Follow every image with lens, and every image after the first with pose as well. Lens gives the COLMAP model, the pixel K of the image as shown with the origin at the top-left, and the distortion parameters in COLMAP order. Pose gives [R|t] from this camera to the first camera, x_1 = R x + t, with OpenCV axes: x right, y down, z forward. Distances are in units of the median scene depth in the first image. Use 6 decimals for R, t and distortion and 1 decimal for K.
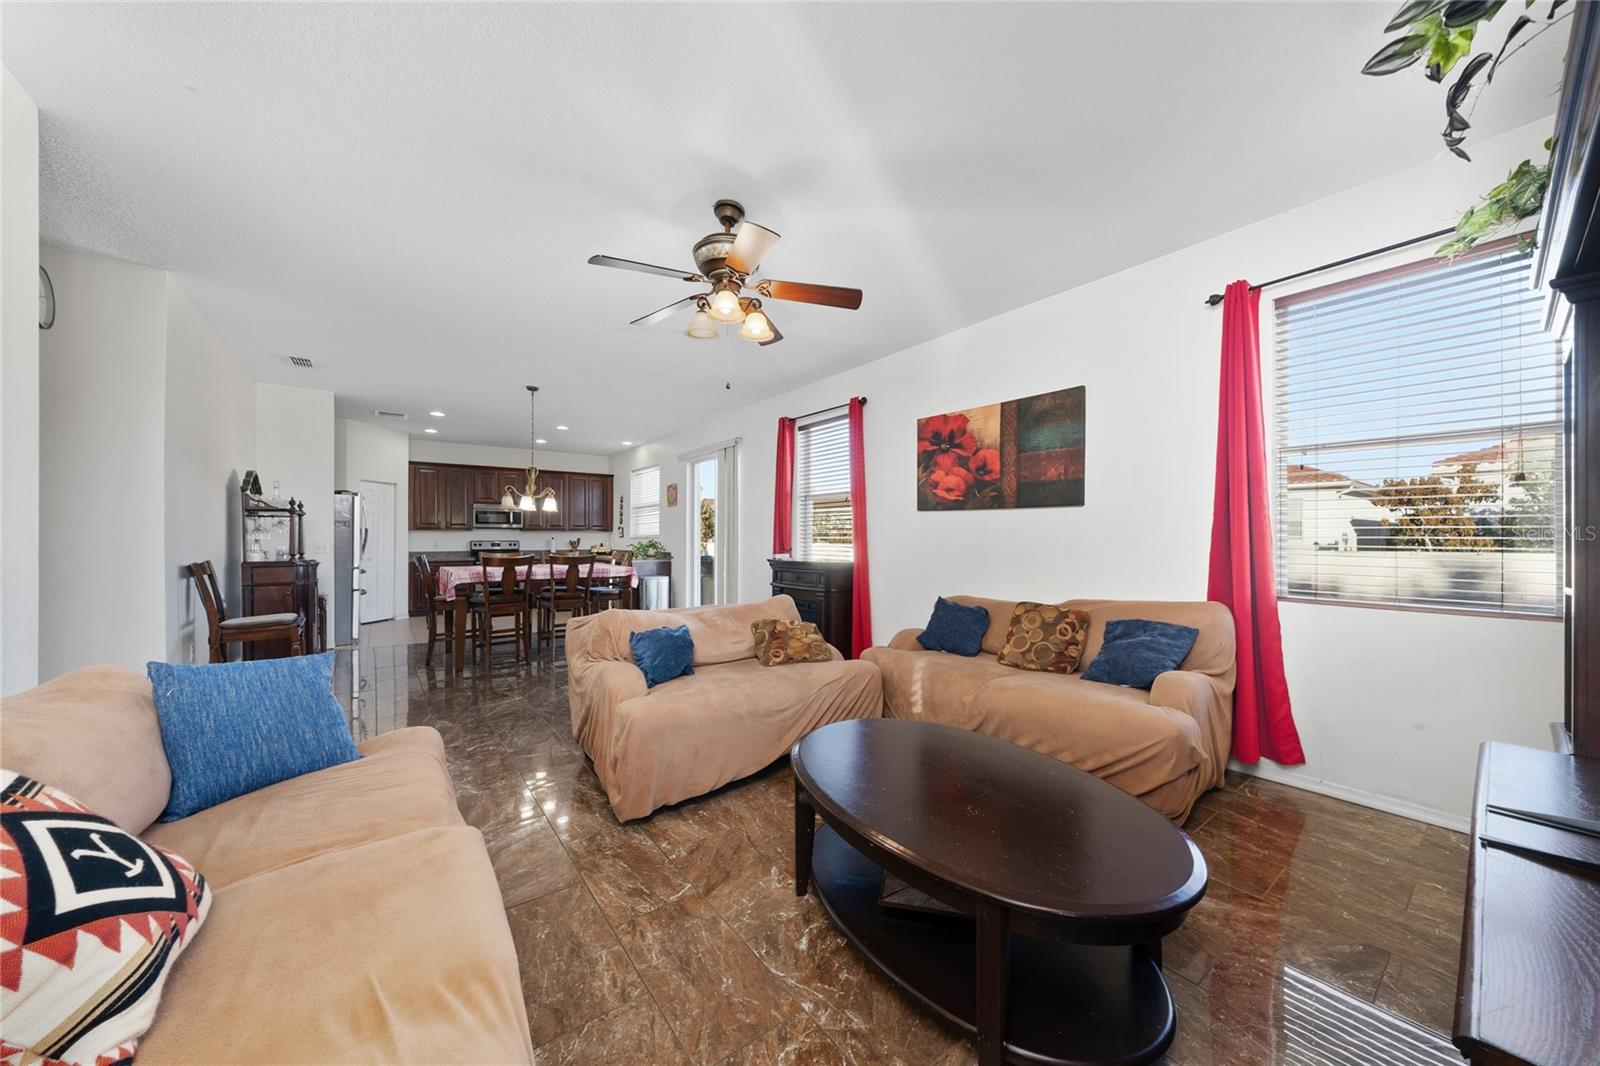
lens RADIAL K [[556.0, 0, 801.1], [0, 556.0, 539.5], [0, 0, 1]] dist [0.000716, 0.000112]
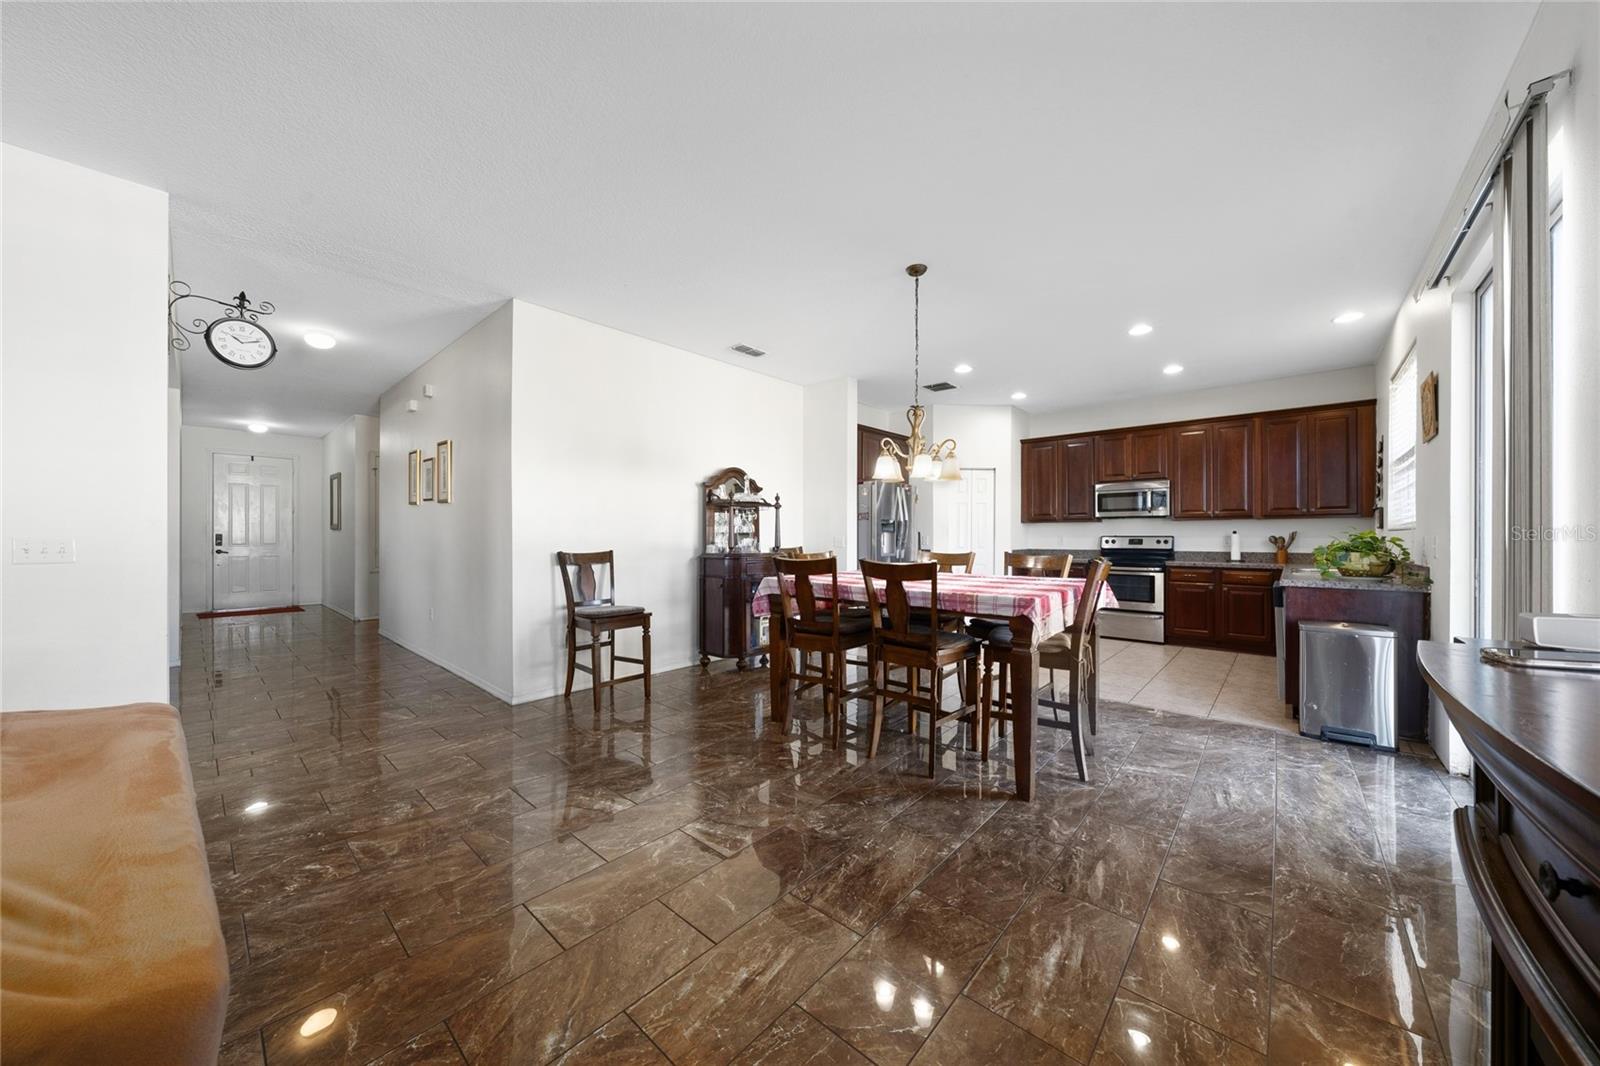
lens RADIAL K [[556.0, 0, 801.1], [0, 556.0, 539.5], [0, 0, 1]] dist [0.000716, 0.000112]
pose [[0.193466, -0.002041, -0.981105, 0.044121], [0.002642, 0.999995, -0.001559, 0.007064], [0.981103, -0.002291, 0.193471, 0.558721]]
